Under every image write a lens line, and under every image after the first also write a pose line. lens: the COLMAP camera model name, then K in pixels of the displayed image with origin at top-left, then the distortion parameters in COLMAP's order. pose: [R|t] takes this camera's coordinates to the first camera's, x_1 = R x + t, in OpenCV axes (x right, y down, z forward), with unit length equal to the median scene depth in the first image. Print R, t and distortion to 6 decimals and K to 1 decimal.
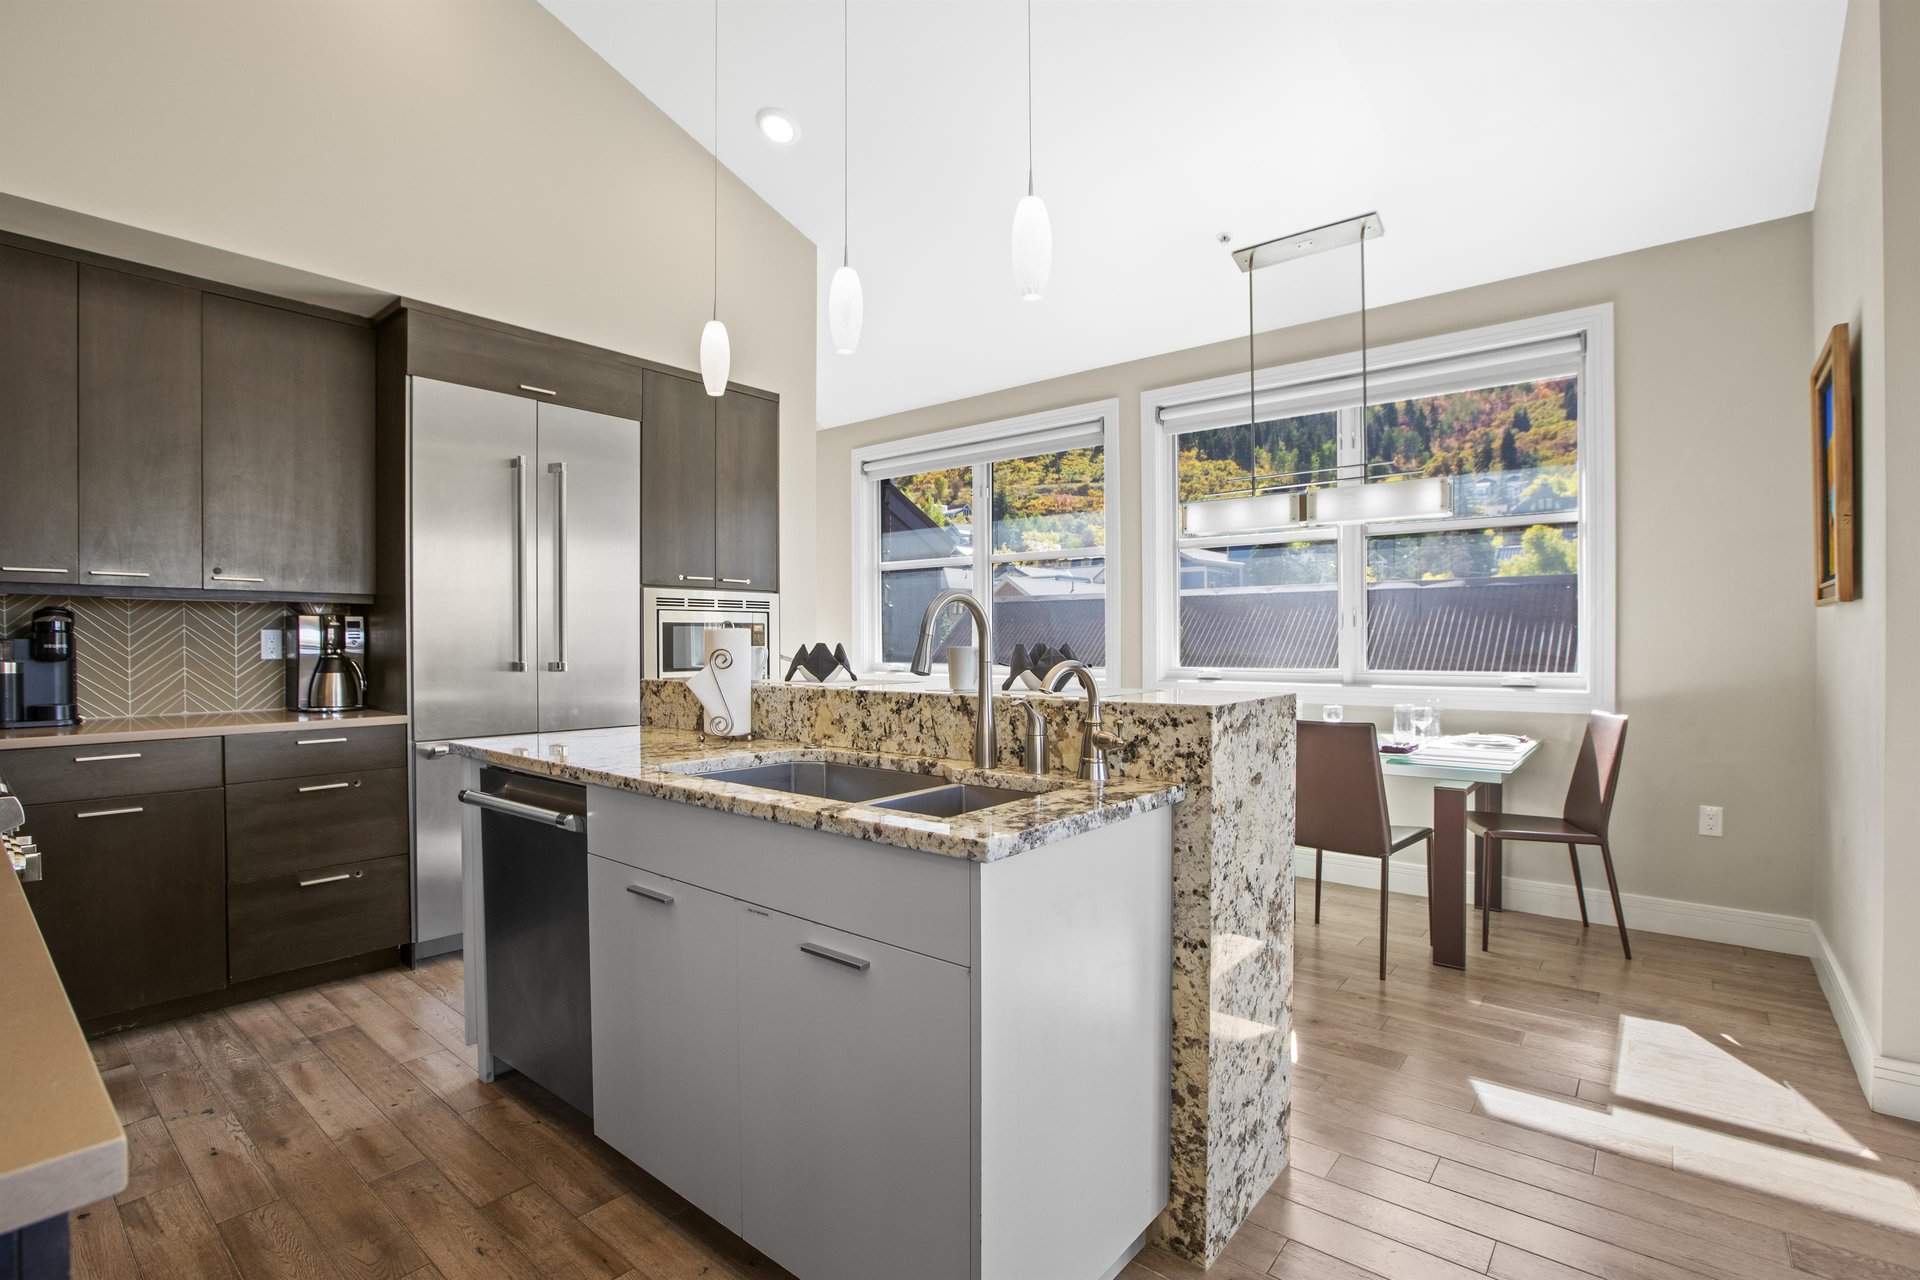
lens RADIAL K [[878.6, 0, 947.3], [0, 878.6, 645.3], [0, 0, 1]] dist [-0.031563, 0.000450]
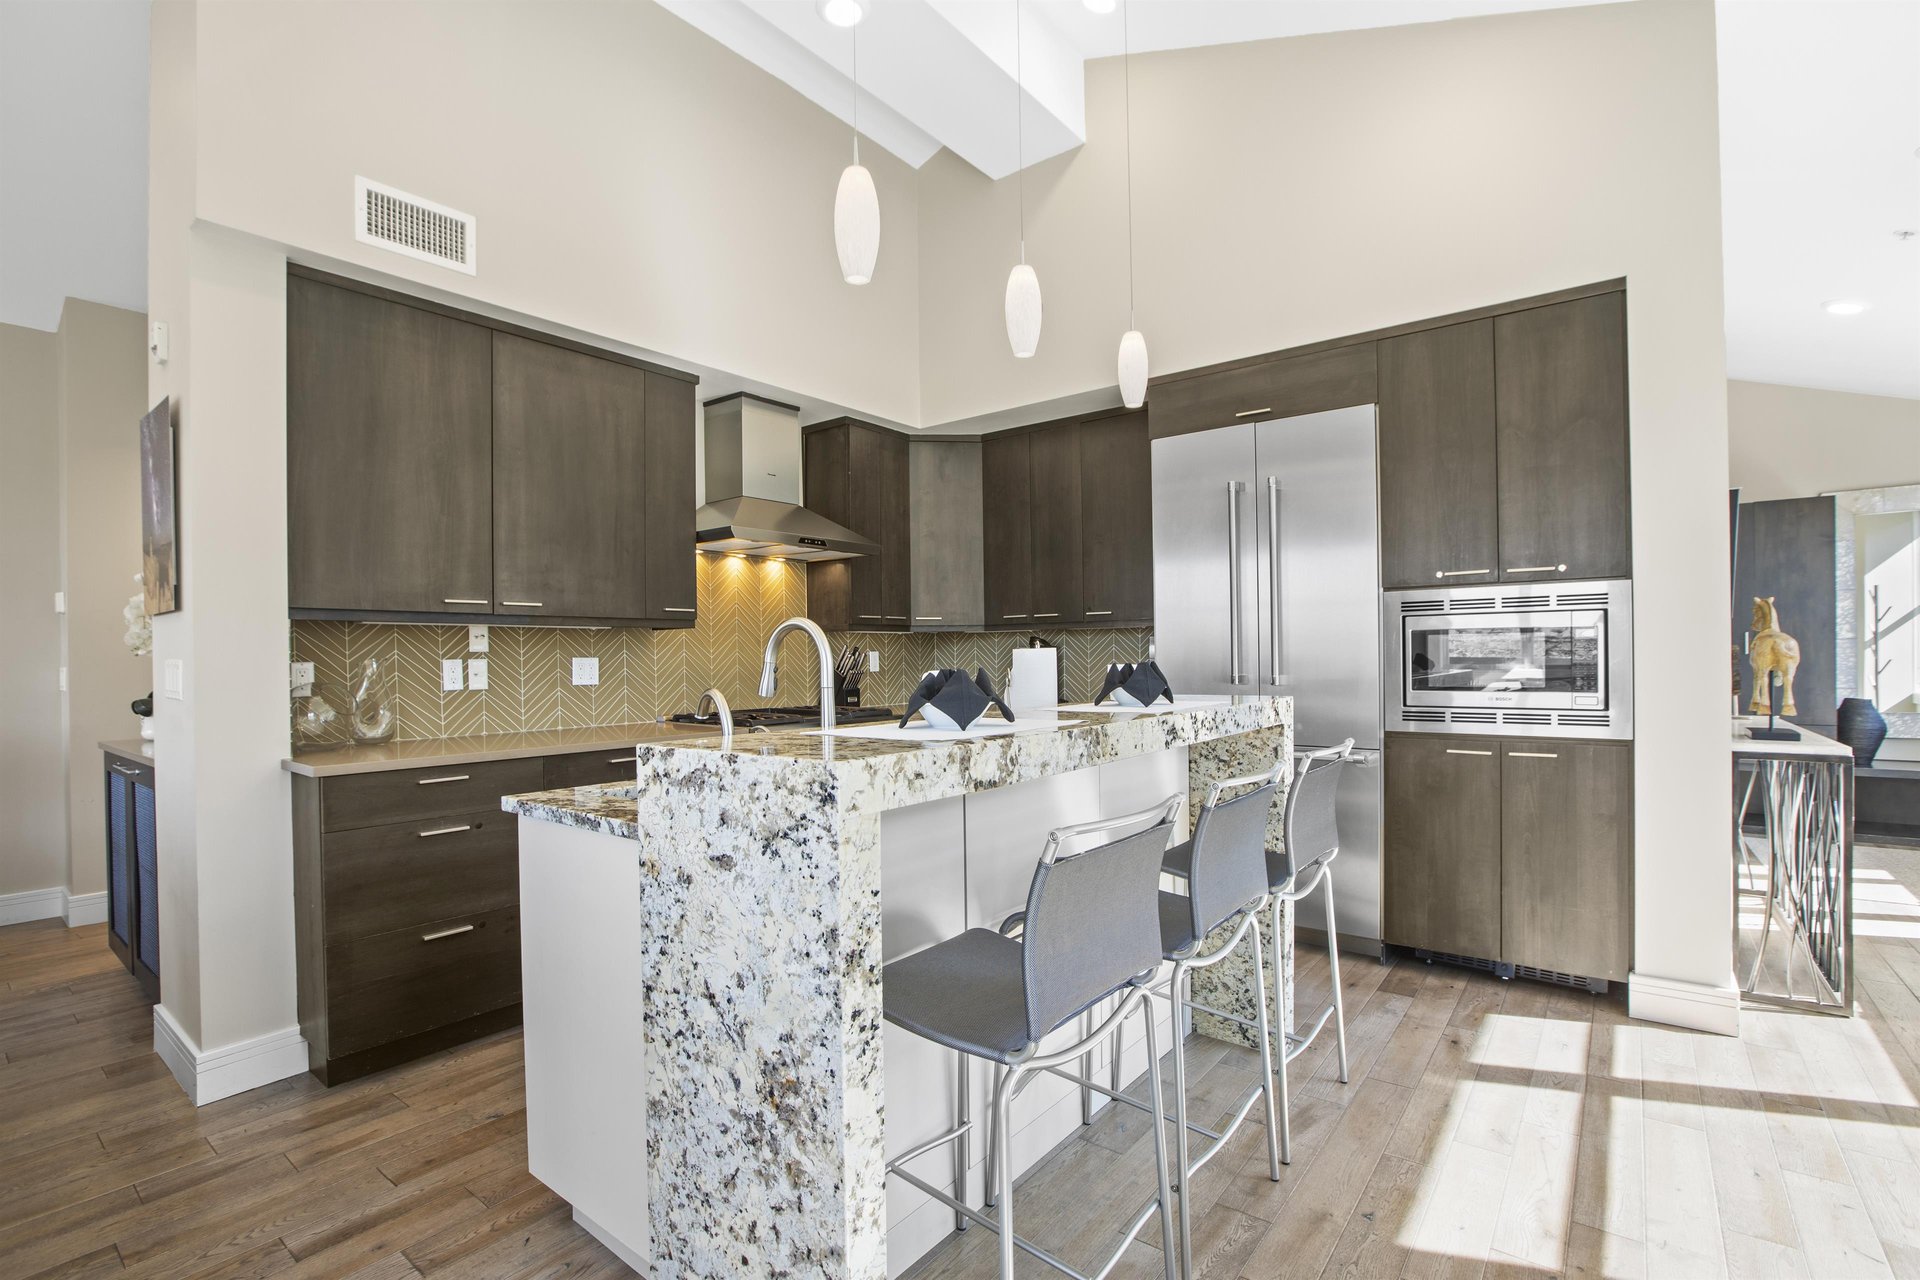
lens RADIAL K [[889.4, 0, 954.6], [0, 889.4, 661.4], [0, 0, 1]] dist [-0.060688, -0.000015]
pose [[0.026339, 0.007954, -0.999621, 0.608679], [0.008297, 0.999932, 0.008175, -0.009380], [0.999619, -0.008510, 0.026271, 0.659265]]
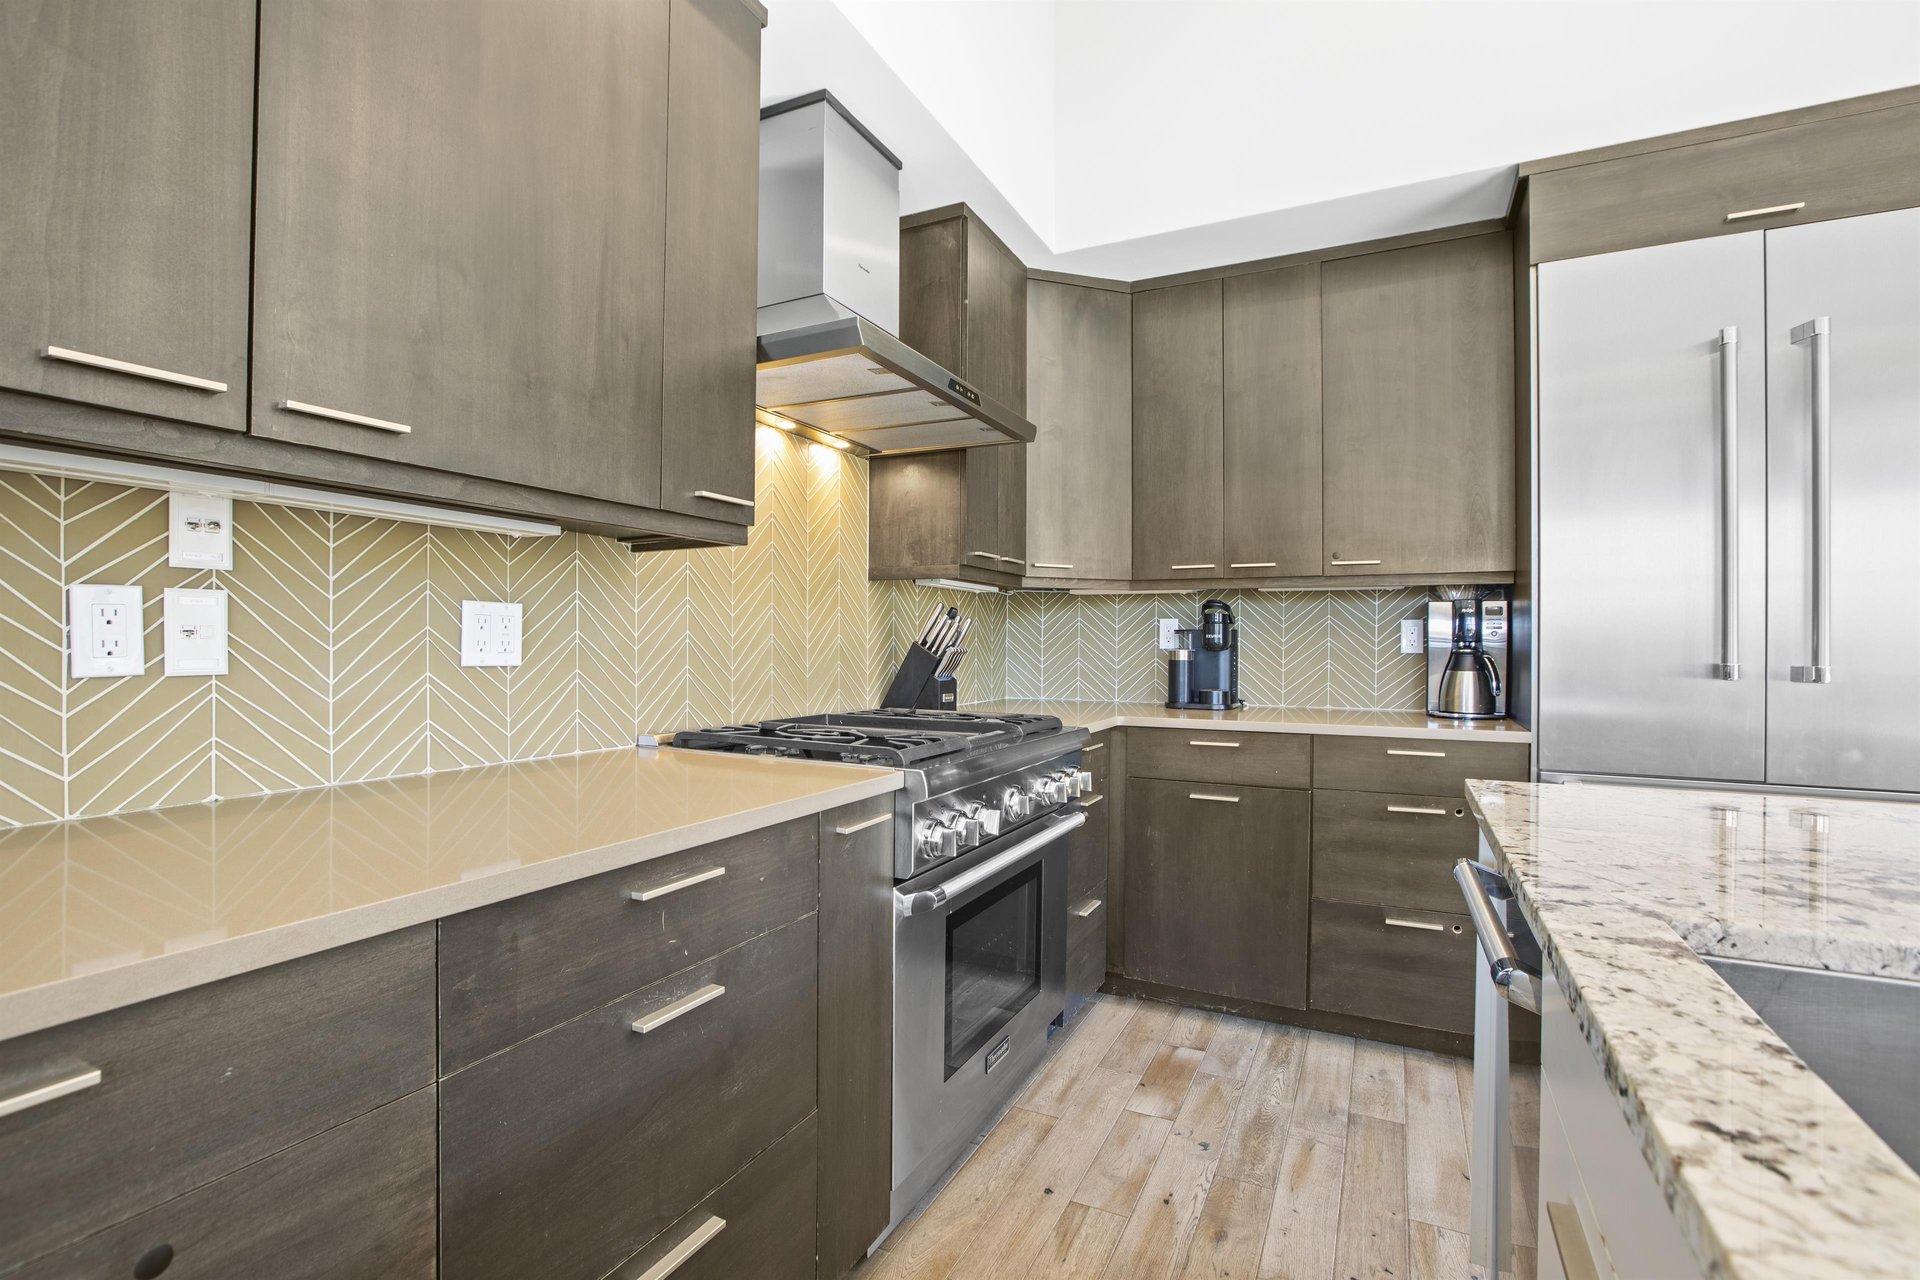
lens RADIAL K [[878.6, 0, 947.3], [0, 878.6, 645.3], [0, 0, 1]] dist [-0.031563, 0.000450]
pose [[0.218608, 0.006134, -0.975793, -0.021133], [-0.011327, 0.999929, 0.003748, 0.010222], [0.975747, 0.010234, 0.218662, 0.350278]]
